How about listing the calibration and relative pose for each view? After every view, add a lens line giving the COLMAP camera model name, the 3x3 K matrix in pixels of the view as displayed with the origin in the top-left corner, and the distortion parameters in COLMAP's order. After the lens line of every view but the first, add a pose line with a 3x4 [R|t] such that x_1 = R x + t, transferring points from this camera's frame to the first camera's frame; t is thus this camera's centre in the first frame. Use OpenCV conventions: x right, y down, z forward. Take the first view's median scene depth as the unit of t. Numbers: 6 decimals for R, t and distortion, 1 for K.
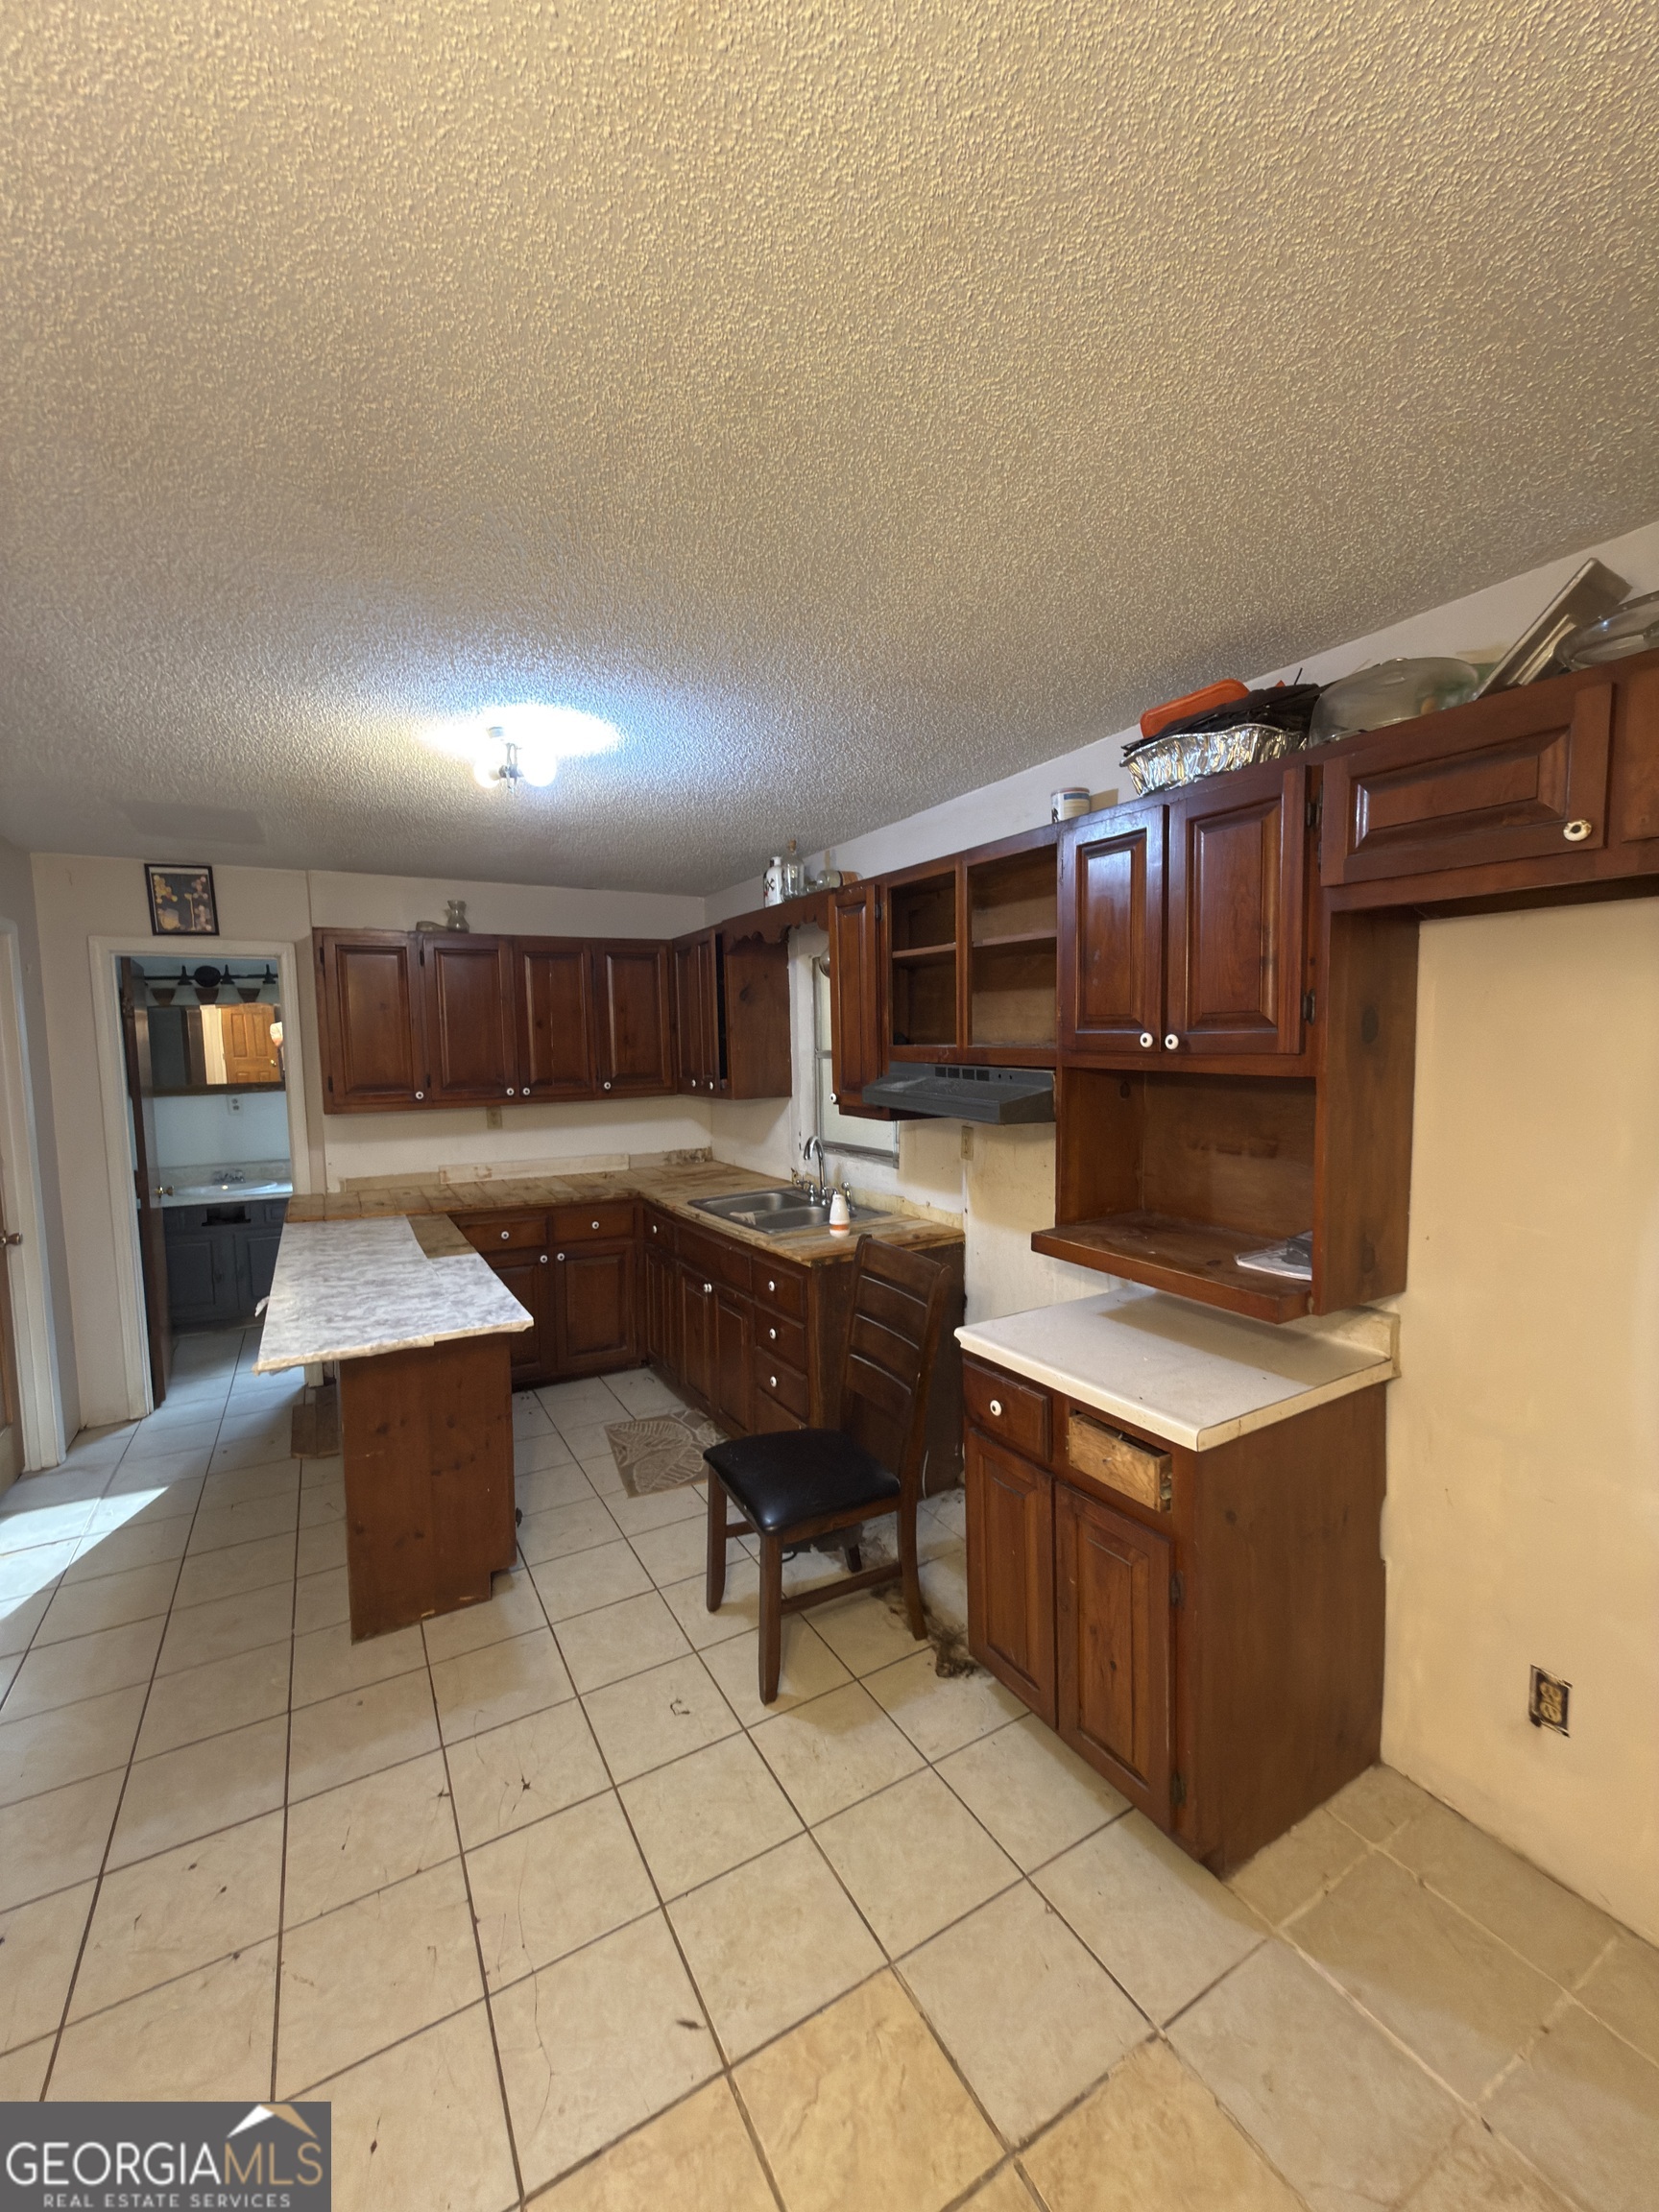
lens RADIAL K [[881.7, 0, 829.5], [0, 881.7, 1106.0], [0, 0, 1]] dist [0.000134, -0.000105]
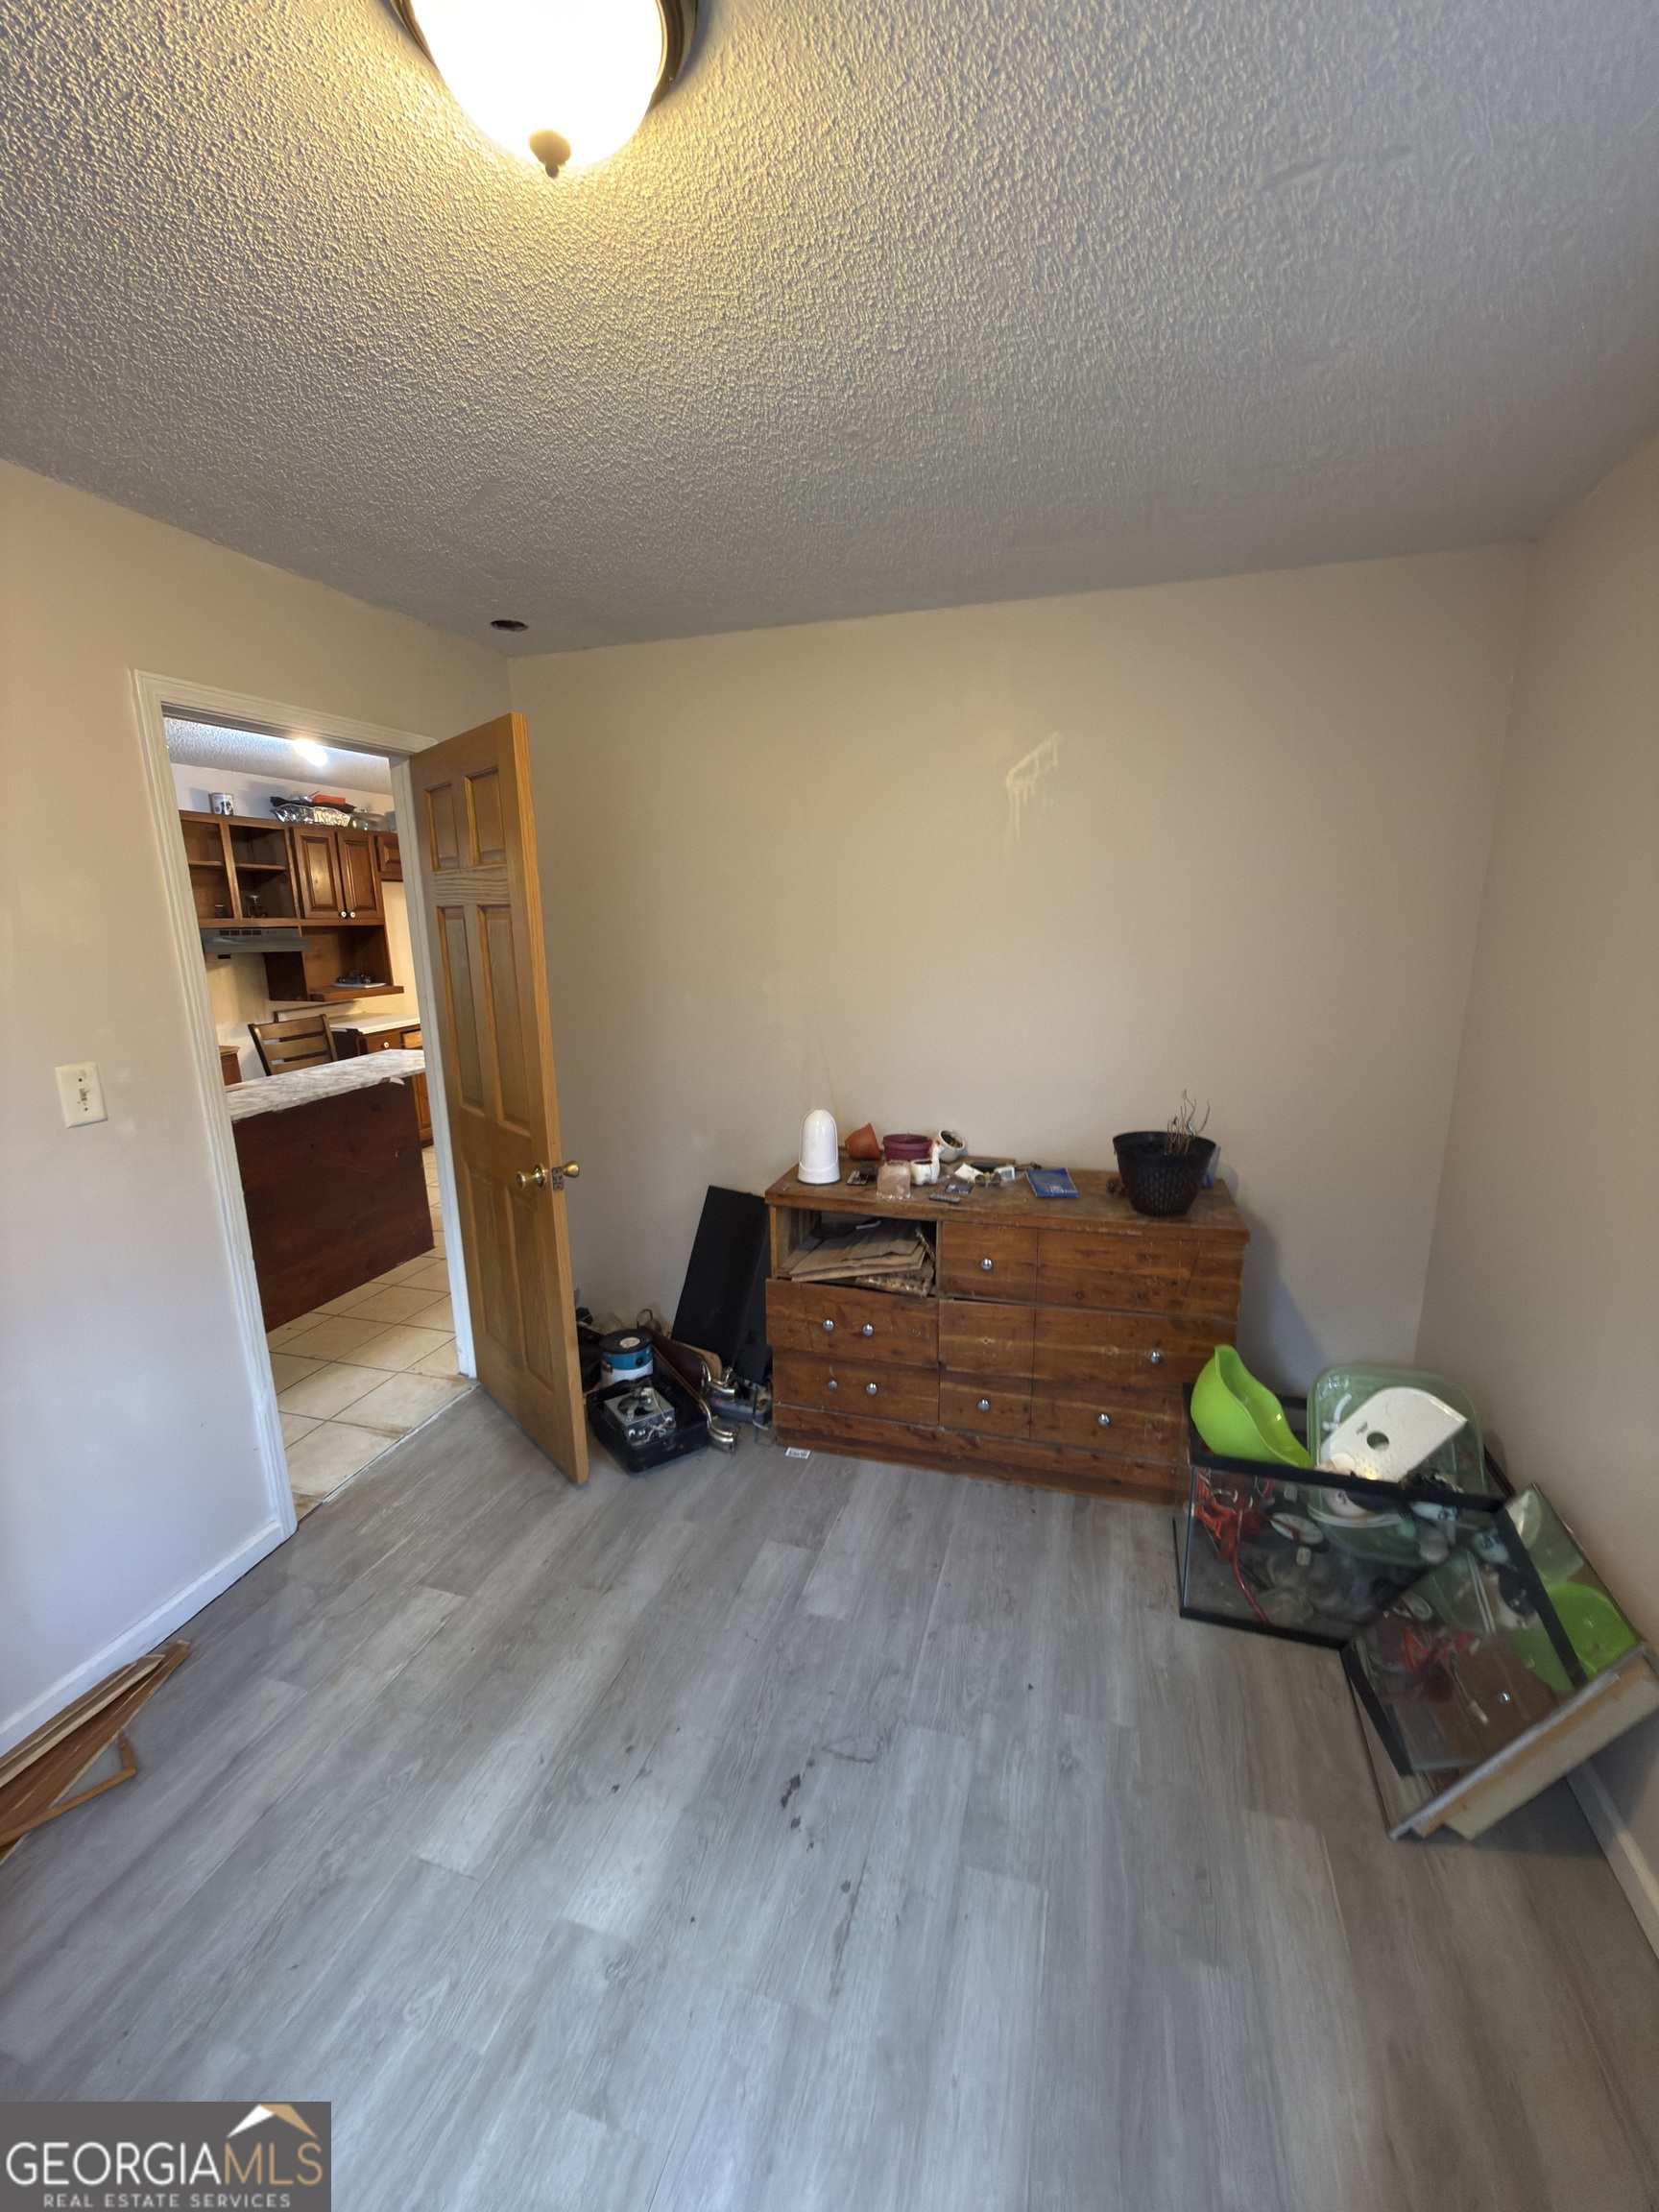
lens RADIAL K [[881.7, 0, 829.5], [0, 881.7, 1106.0], [0, 0, 1]] dist [0.000134, -0.000105]
pose [[-0.677556, -0.132706, 0.723399, -2.203597], [0.085019, 0.962860, 0.256266, -0.057575], [-0.730541, 0.235137, -0.641109, 1.404860]]
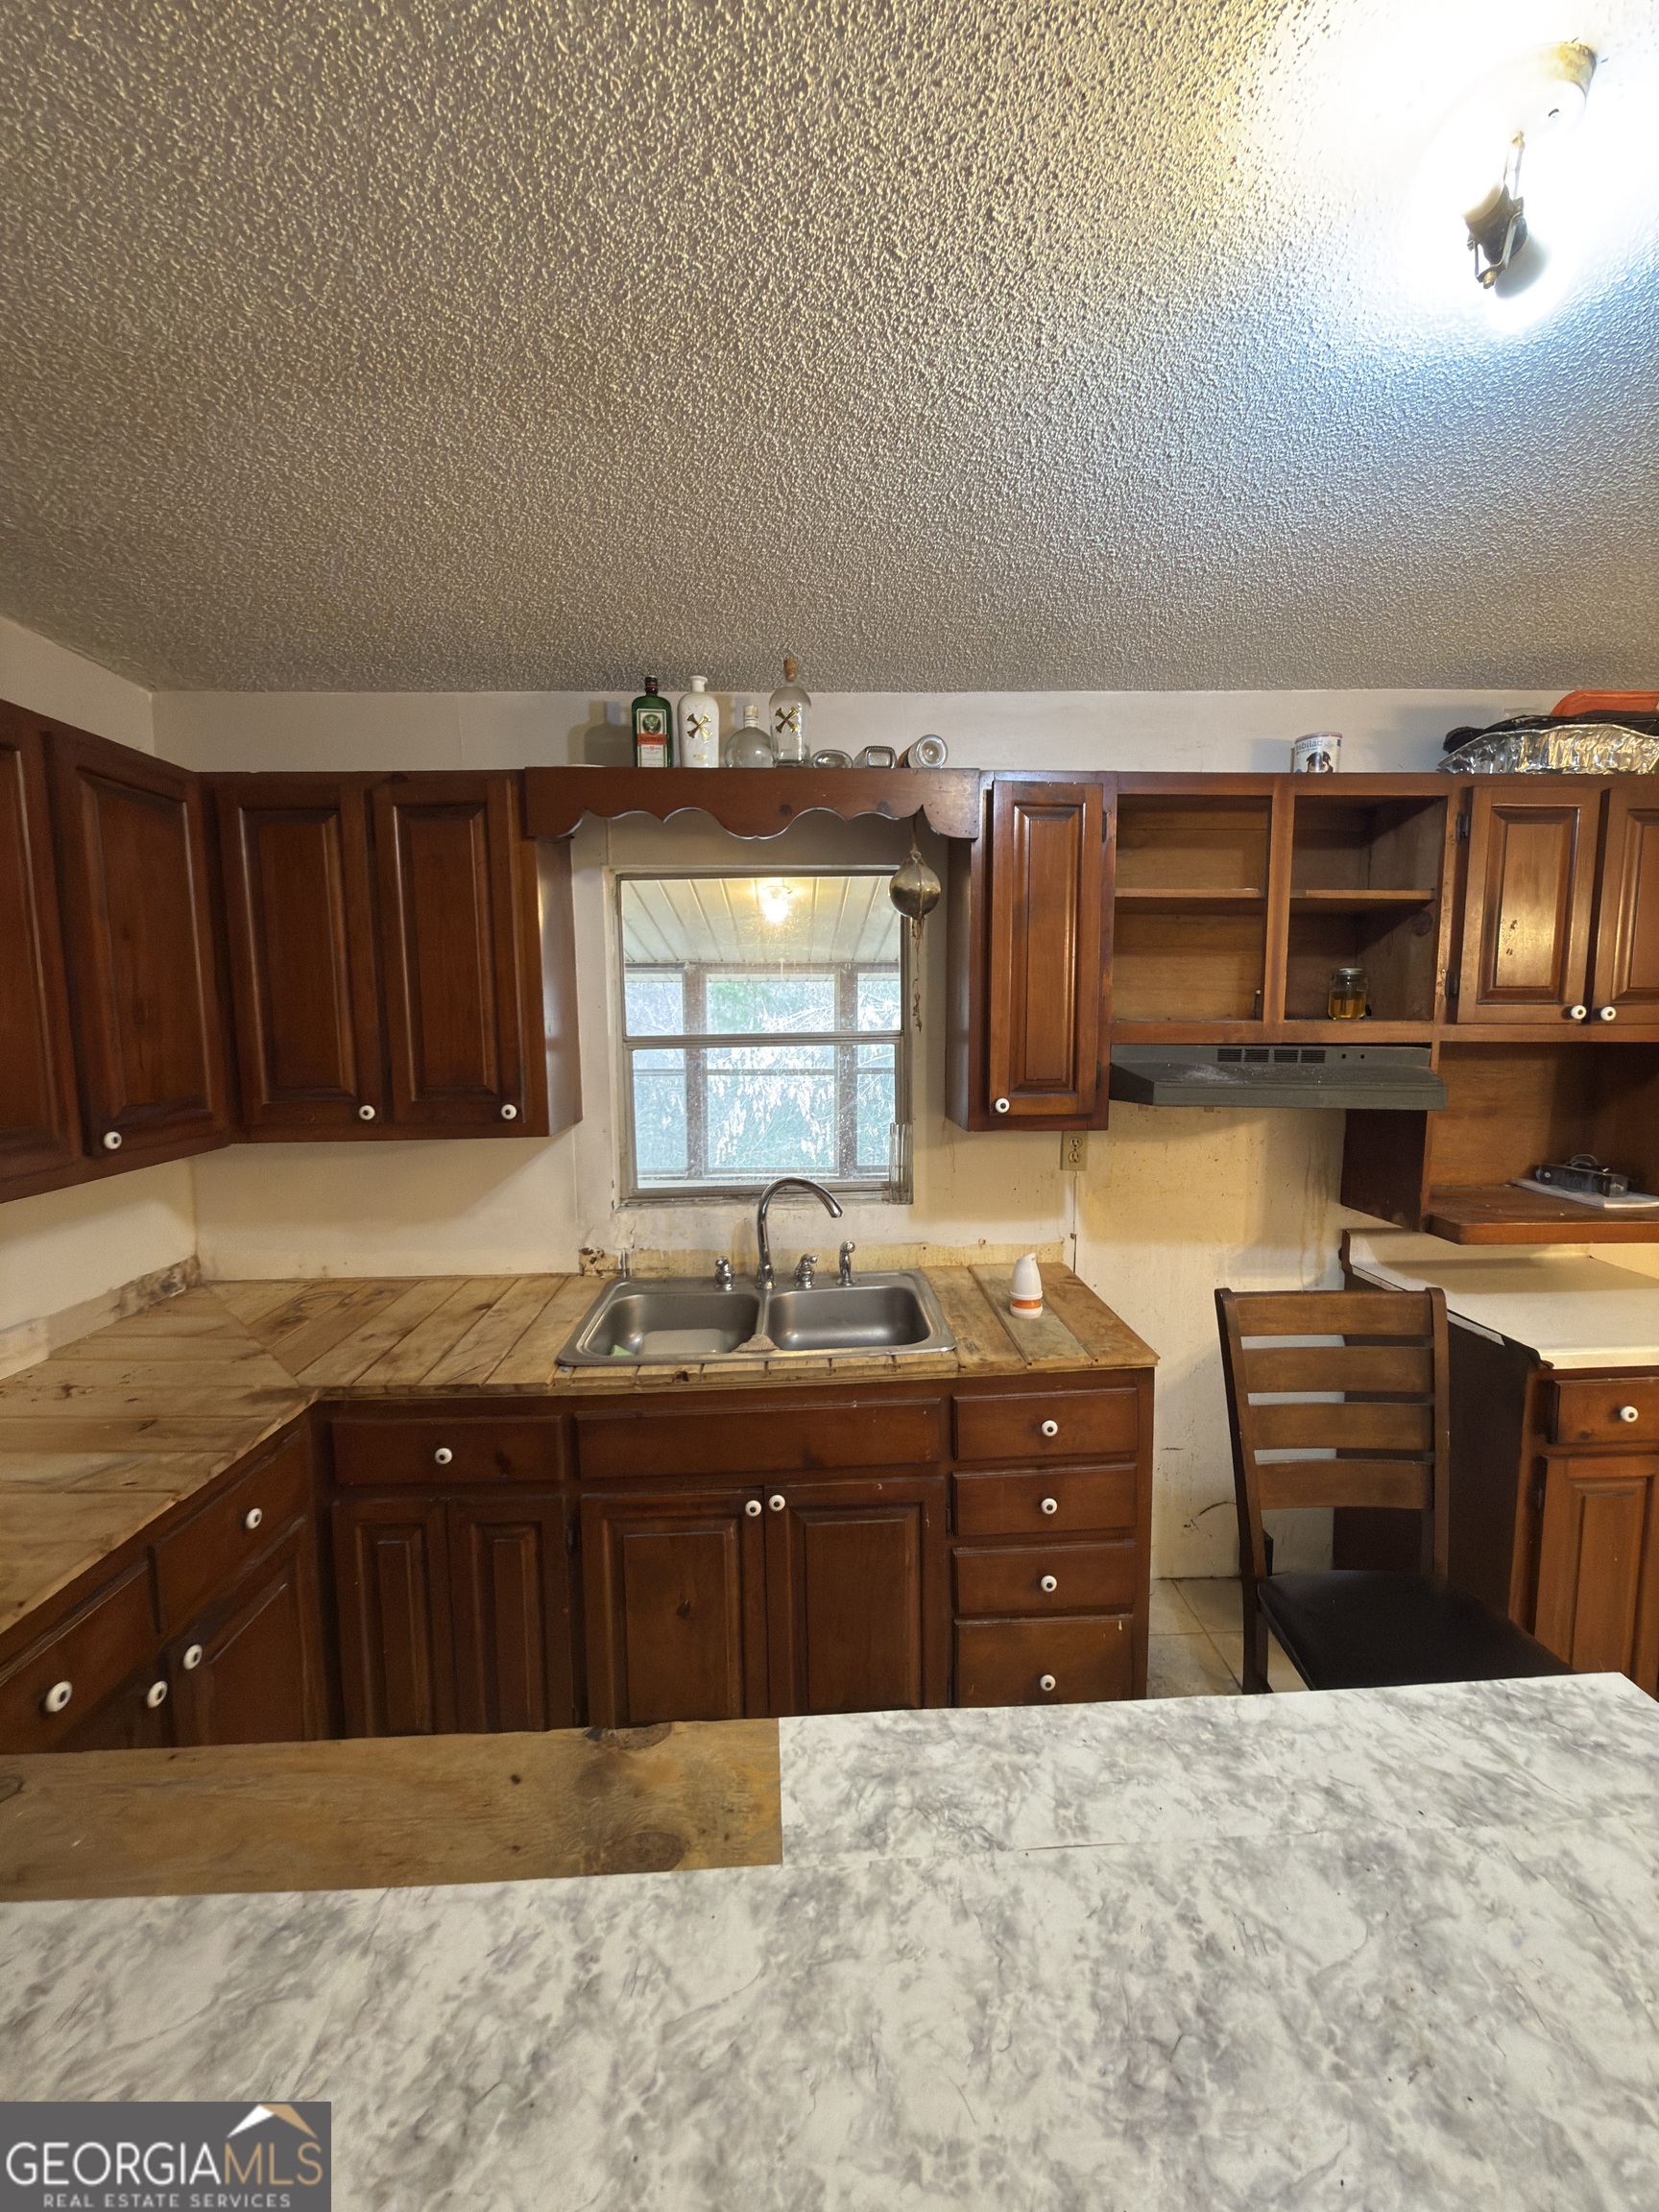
lens RADIAL K [[881.7, 0, 829.5], [0, 881.7, 1106.0], [0, 0, 1]] dist [0.000134, -0.000105]
pose [[0.467955, -0.078156, 0.880289, -0.751221], [0.069597, 0.996247, 0.051454, -0.061123], [-0.881007, 0.037187, 0.471639, 0.991249]]
